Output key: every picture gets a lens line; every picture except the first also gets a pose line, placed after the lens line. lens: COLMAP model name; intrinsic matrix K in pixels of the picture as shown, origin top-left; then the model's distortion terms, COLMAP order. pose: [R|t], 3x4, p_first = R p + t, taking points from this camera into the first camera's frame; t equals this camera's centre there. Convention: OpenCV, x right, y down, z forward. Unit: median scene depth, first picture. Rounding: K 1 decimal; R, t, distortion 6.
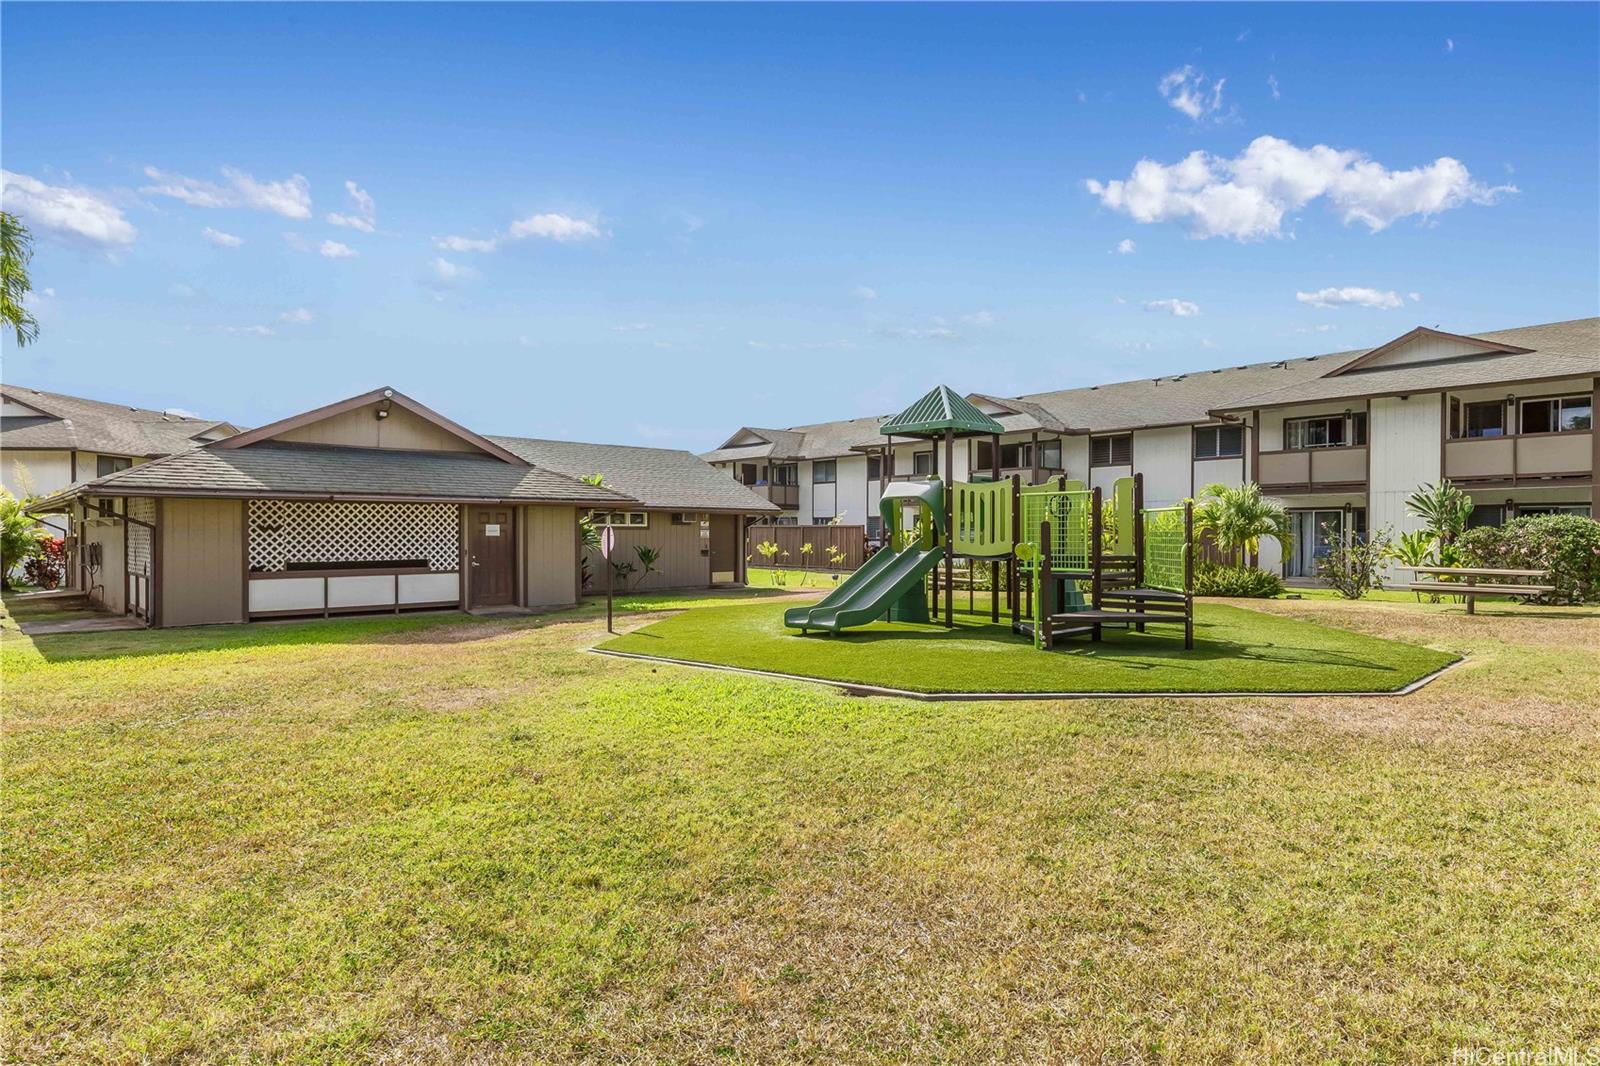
lens RADIAL K [[906.2, 0, 827.1], [0, 906.2, 535.8], [0, 0, 1]] dist [-0.000691, -0.000324]
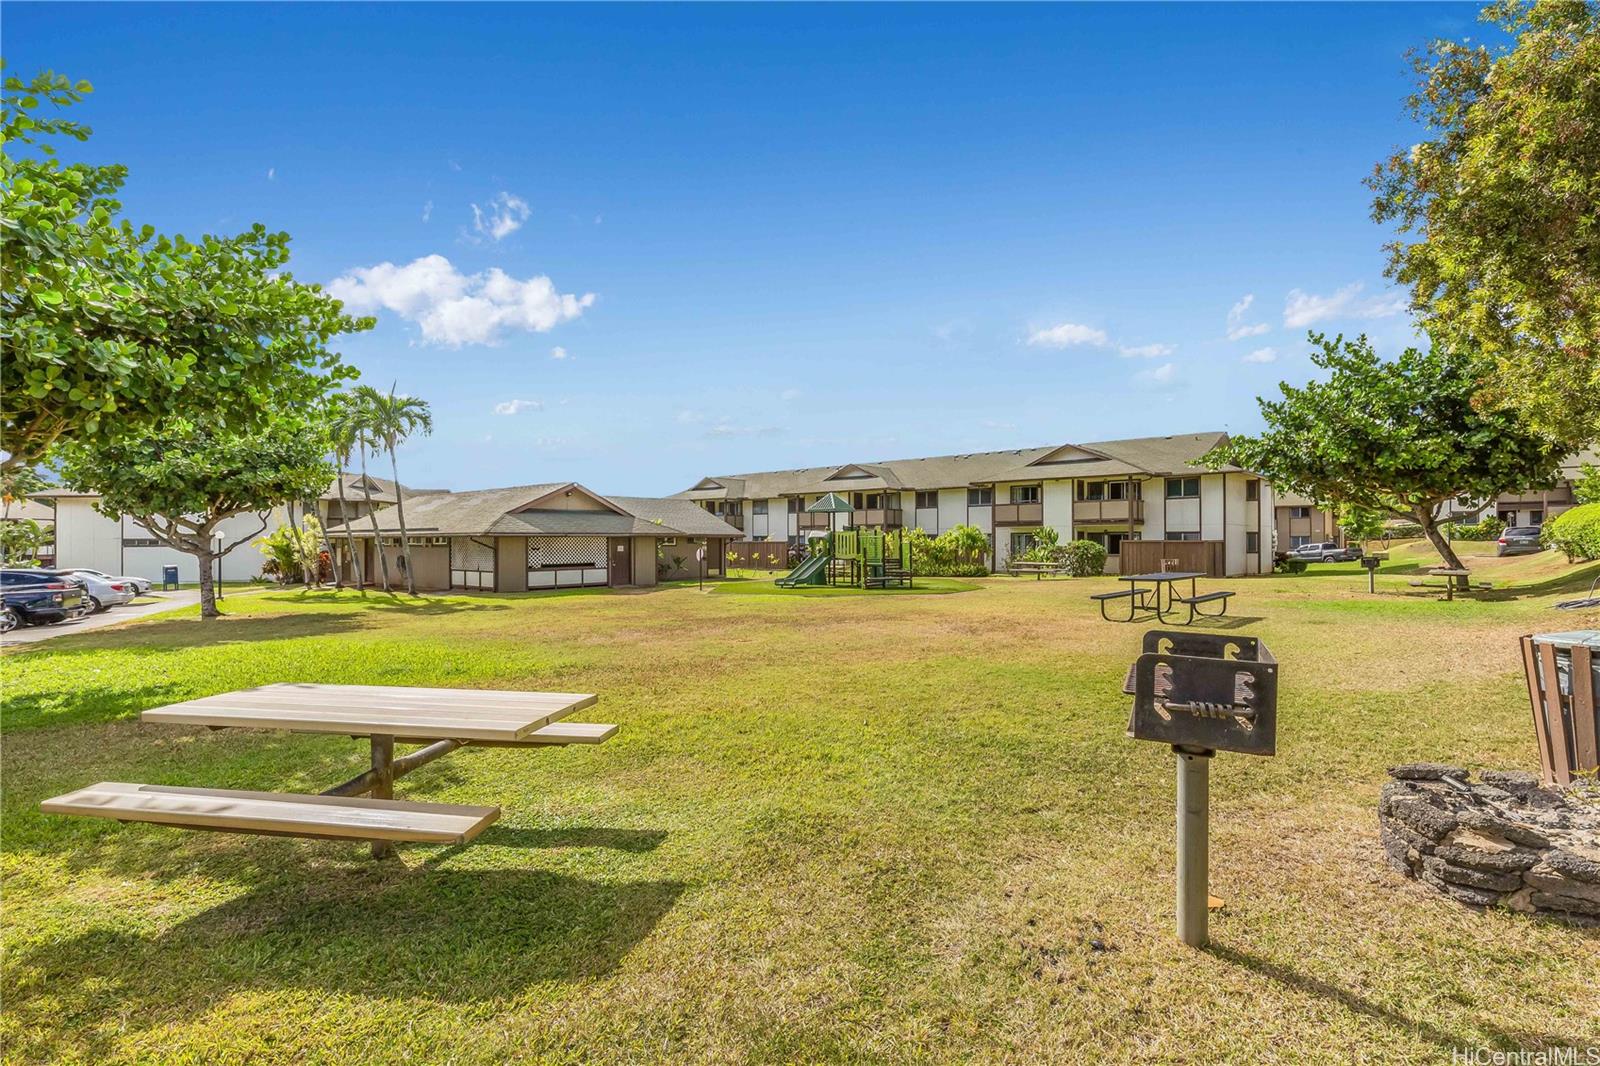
lens RADIAL K [[715.7, 0, 802.8], [0, 715.7, 551.9], [0, 0, 1]] dist [0.001724, 0.000174]
pose [[0.996739, -0.006547, 0.080425, -0.059602], [0.005710, 0.999927, 0.010633, -0.010452], [-0.080489, -0.010139, 0.996704, -0.513969]]
